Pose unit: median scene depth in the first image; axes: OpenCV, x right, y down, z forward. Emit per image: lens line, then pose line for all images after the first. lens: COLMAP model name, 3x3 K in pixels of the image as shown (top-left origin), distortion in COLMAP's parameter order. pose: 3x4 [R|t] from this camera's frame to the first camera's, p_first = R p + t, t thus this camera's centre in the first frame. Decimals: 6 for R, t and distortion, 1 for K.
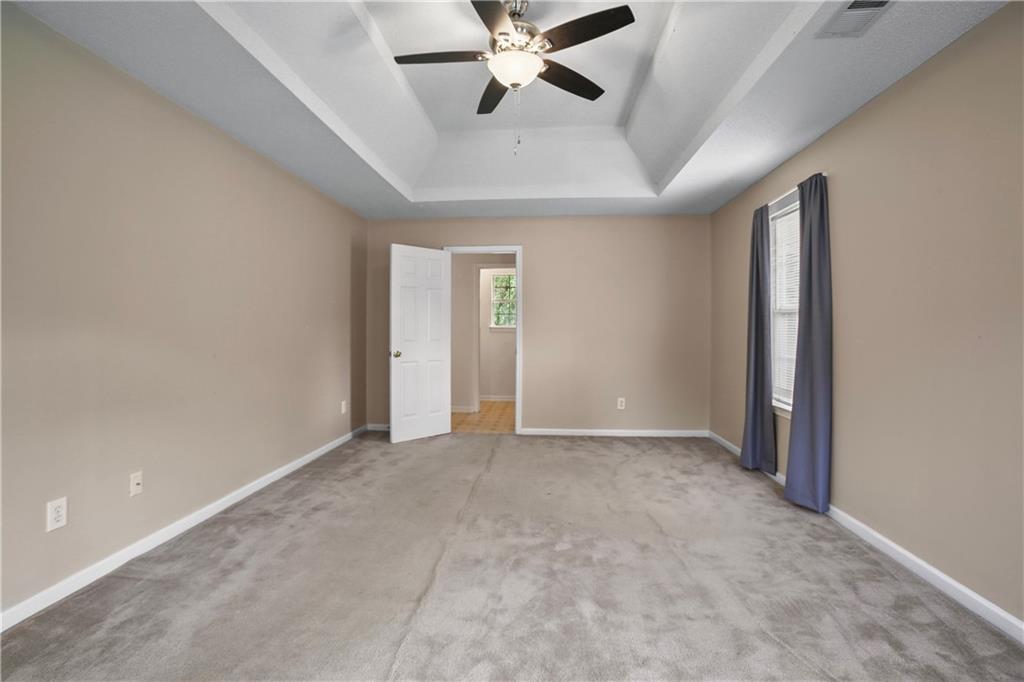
lens RADIAL K [[471.7, 0, 514.2], [0, 471.7, 338.7], [0, 0, 1]] dist [-0.076068, 0.025454]
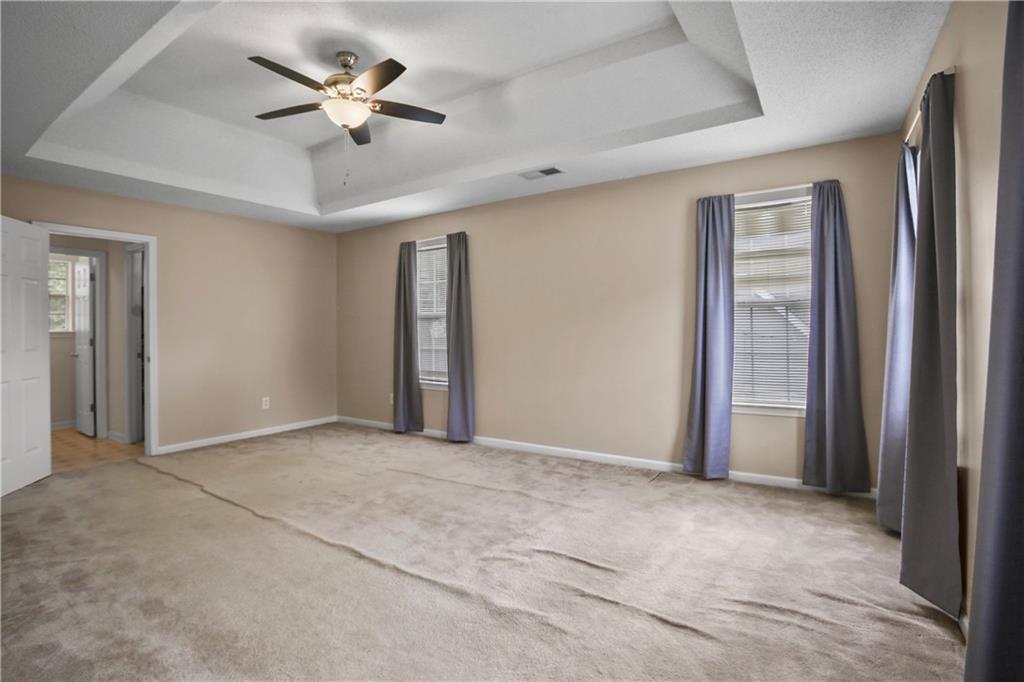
lens RADIAL K [[471.7, 0, 514.2], [0, 471.7, 338.7], [0, 0, 1]] dist [-0.076068, 0.025454]
pose [[0.483410, -0.025945, 0.875010, -0.724828], [0.028797, 0.999491, 0.013727, -0.002855], [-0.874920, 0.018562, 0.483911, 0.044683]]
